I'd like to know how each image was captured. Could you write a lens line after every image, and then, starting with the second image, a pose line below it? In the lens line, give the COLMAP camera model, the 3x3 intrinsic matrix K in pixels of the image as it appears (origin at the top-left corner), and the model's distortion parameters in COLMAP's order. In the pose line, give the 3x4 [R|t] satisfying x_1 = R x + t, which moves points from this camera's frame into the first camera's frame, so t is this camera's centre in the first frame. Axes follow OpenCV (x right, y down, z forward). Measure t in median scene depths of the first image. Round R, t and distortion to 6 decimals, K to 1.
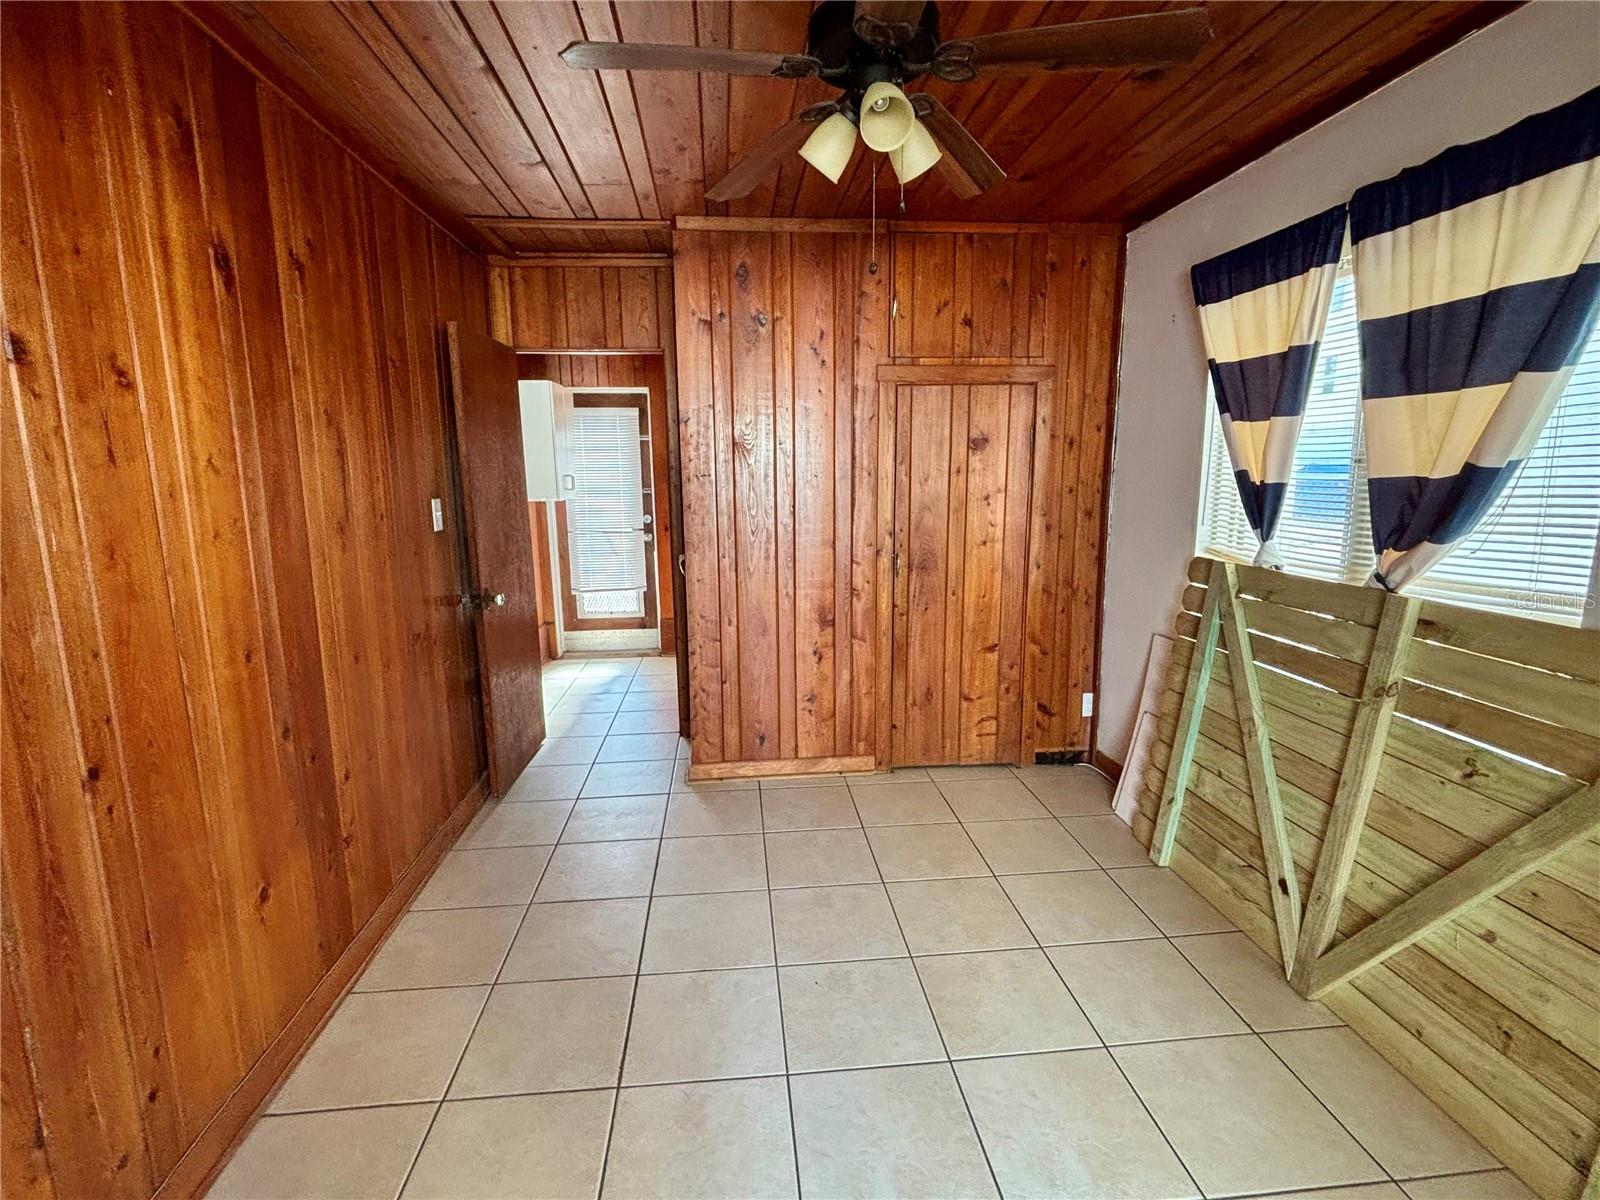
lens RADIAL K [[752.4, 0, 792.8], [0, 752.4, 597.4], [0, 0, 1]] dist [0.012899, -0.005263]
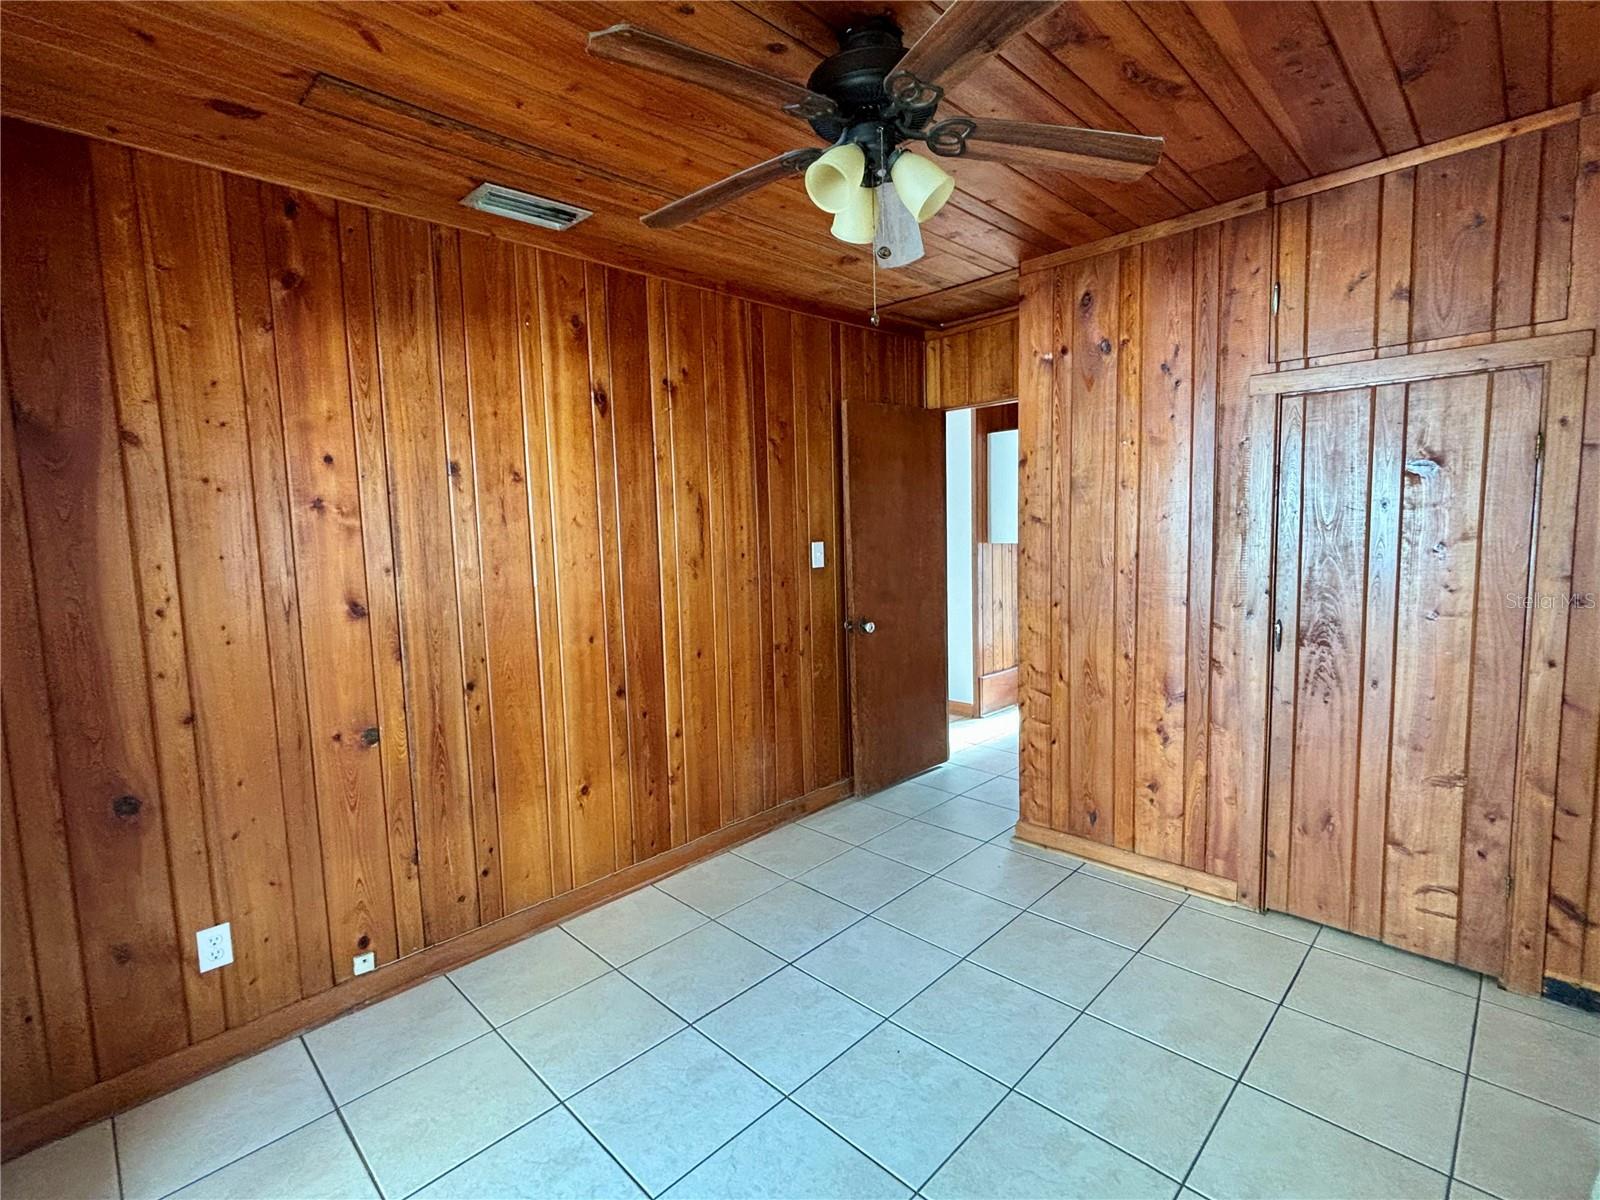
lens RADIAL K [[752.4, 0, 790.6], [0, 752.4, 597.1], [0, 0, 1]] dist [0.012899, -0.005263]
pose [[0.640646, 0.067661, -0.764849, 0.430081], [-0.106961, 0.994262, -0.001636, -0.030154], [0.760350, 0.082857, 0.644207, 0.158199]]
